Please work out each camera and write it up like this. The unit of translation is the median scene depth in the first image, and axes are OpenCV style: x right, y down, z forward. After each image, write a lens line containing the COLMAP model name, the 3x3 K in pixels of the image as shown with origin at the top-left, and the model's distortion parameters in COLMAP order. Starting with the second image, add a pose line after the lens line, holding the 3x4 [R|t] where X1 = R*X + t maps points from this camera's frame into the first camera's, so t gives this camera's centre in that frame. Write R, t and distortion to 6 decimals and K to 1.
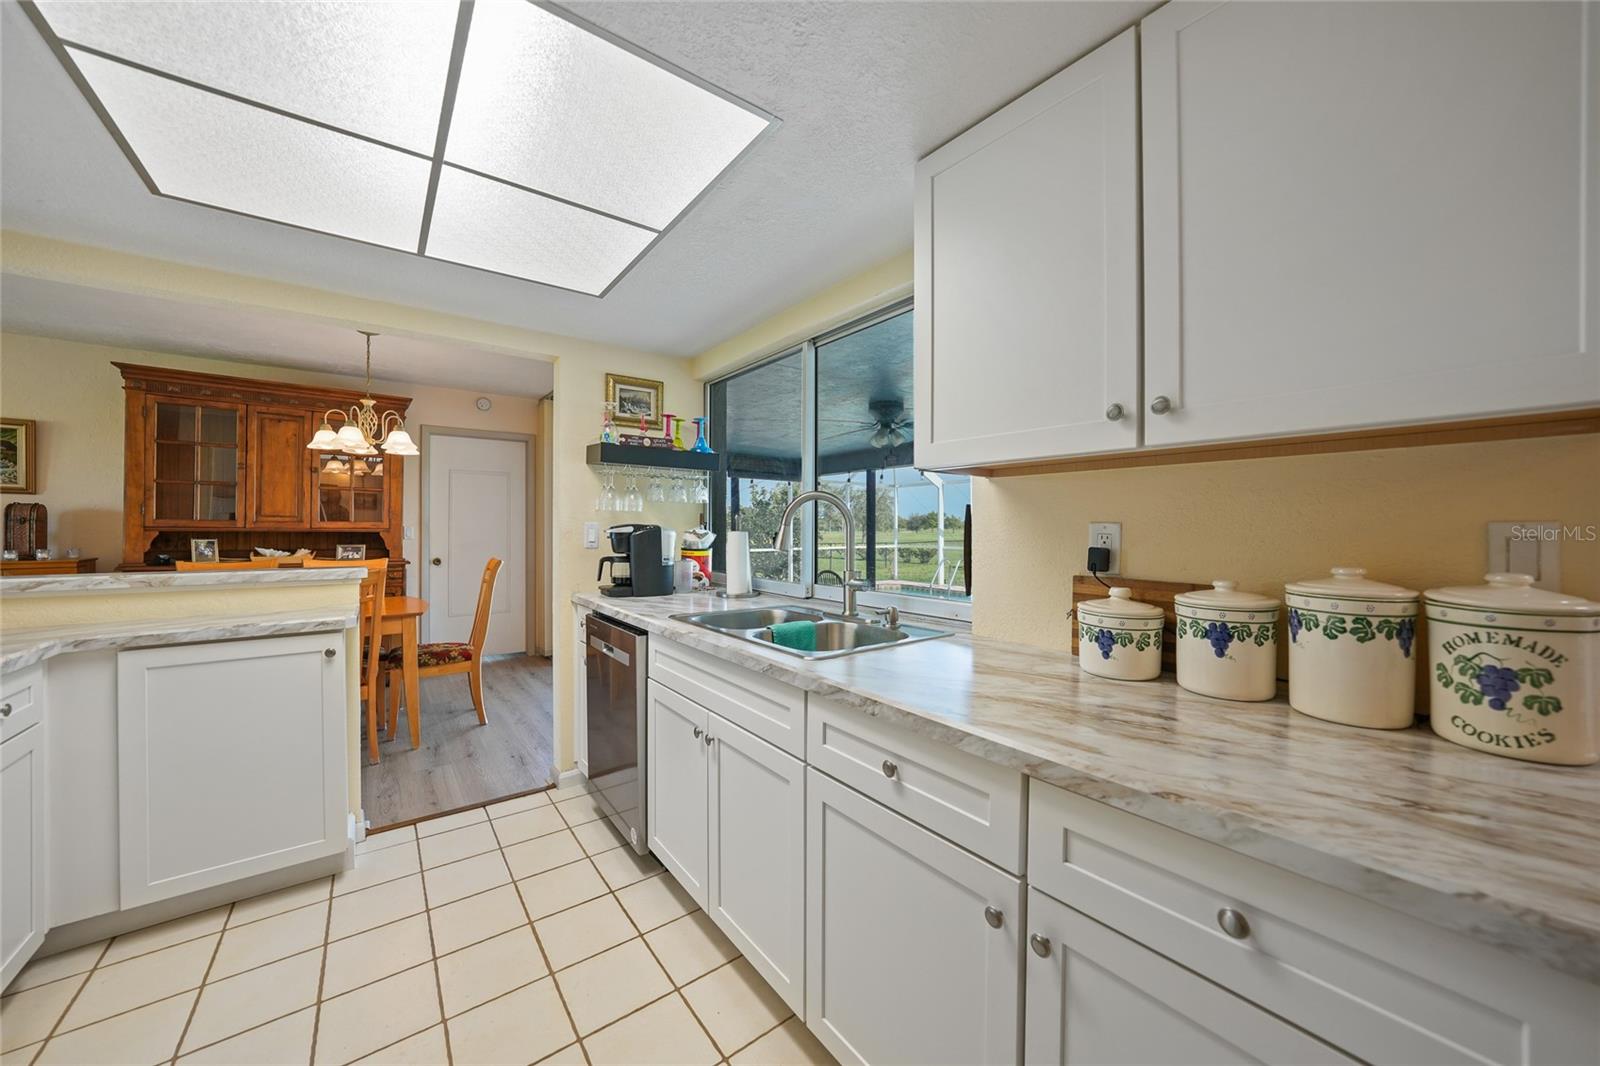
lens RADIAL K [[557.3, 0, 780.1], [0, 557.3, 530.0], [0, 0, 1]] dist [-0.022510, 0.003133]
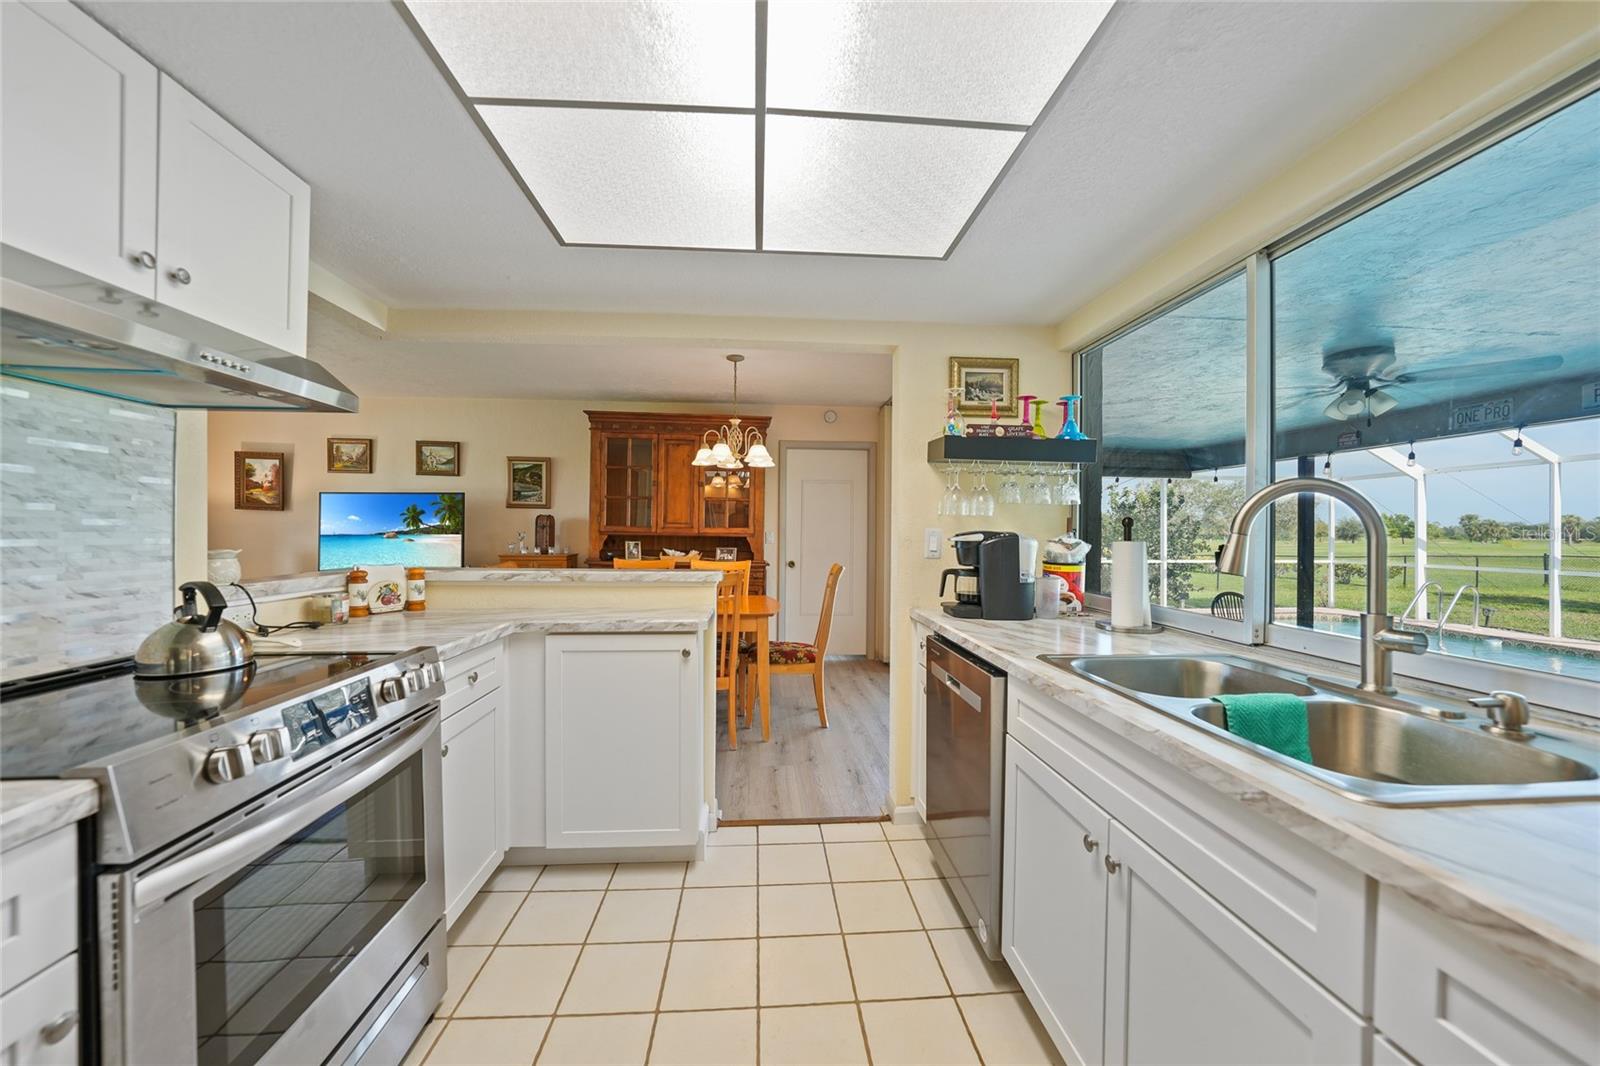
lens RADIAL K [[557.3, 0, 781.2], [0, 557.3, 530.7], [0, 0, 1]] dist [-0.022510, 0.003133]
pose [[0.832856, 0.003156, -0.553481, -0.053506], [-0.008588, 0.999937, -0.007222, -0.002351], [0.553424, 0.010768, 0.832830, 0.137990]]
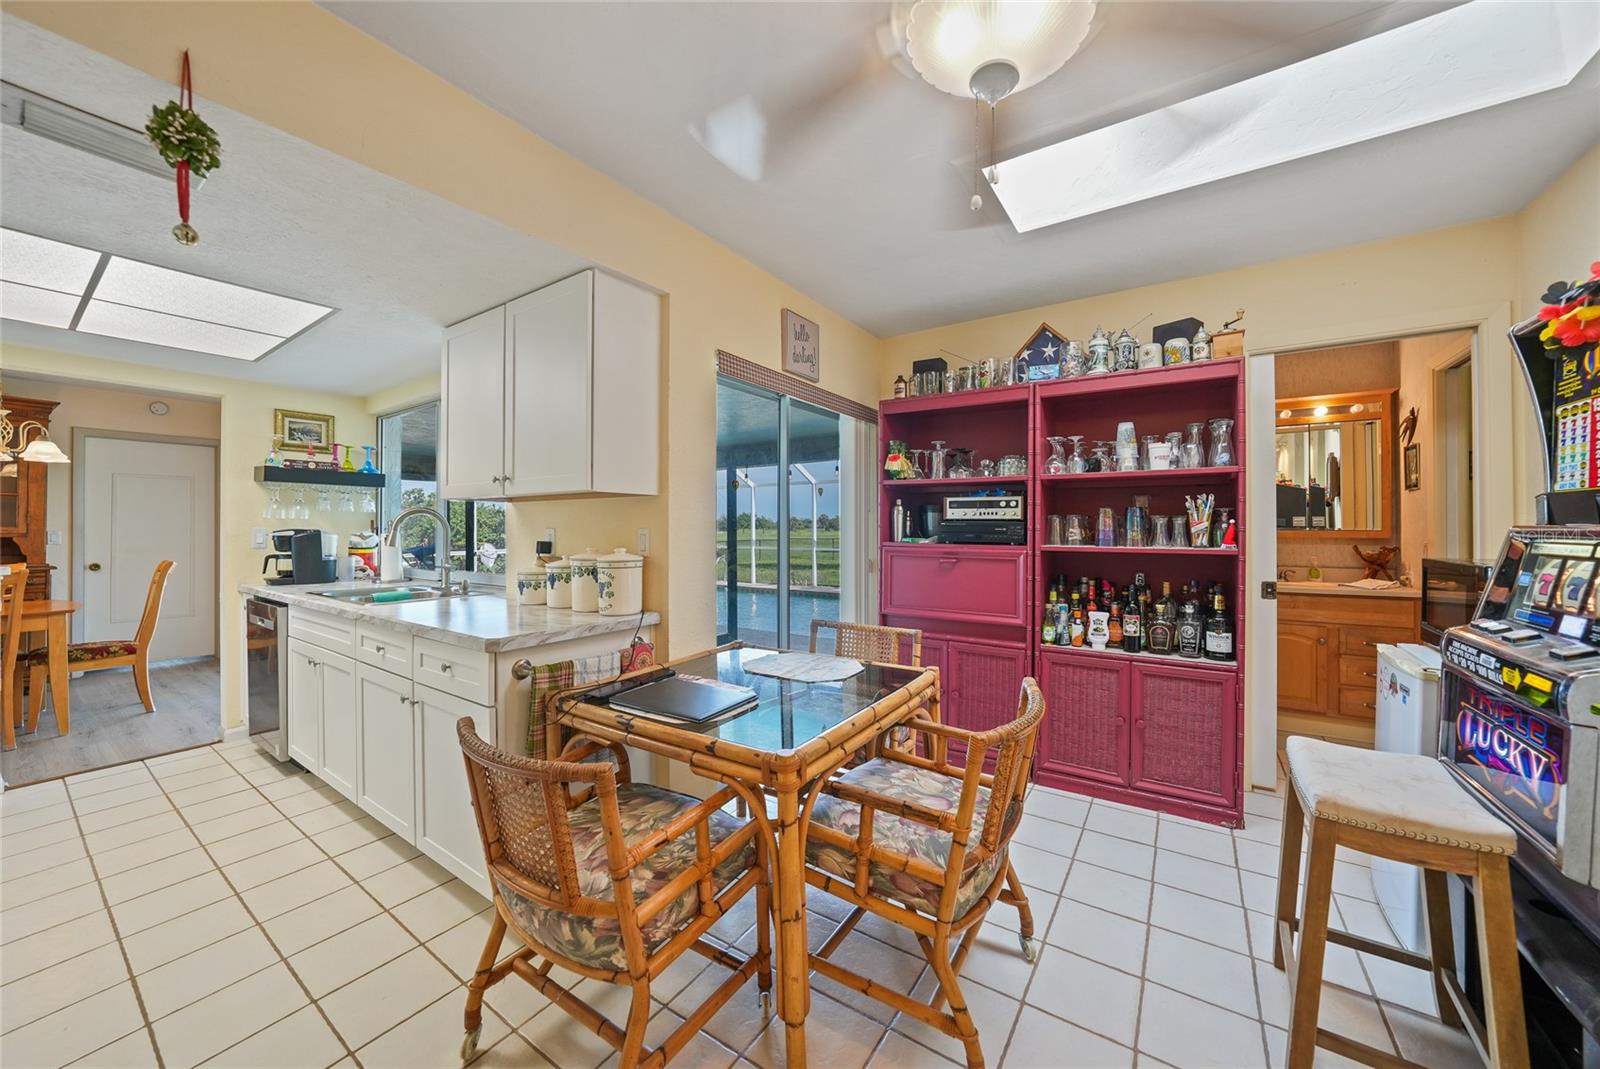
lens RADIAL K [[557.3, 0, 805.2], [0, 557.3, 528.5], [0, 0, 1]] dist [-0.022510, 0.003133]
pose [[0.935938, -0.002956, 0.352153, 0.387169], [0.004695, 0.999981, -0.004085, -0.000964], [-0.352134, 0.005477, 0.935934, -0.596955]]
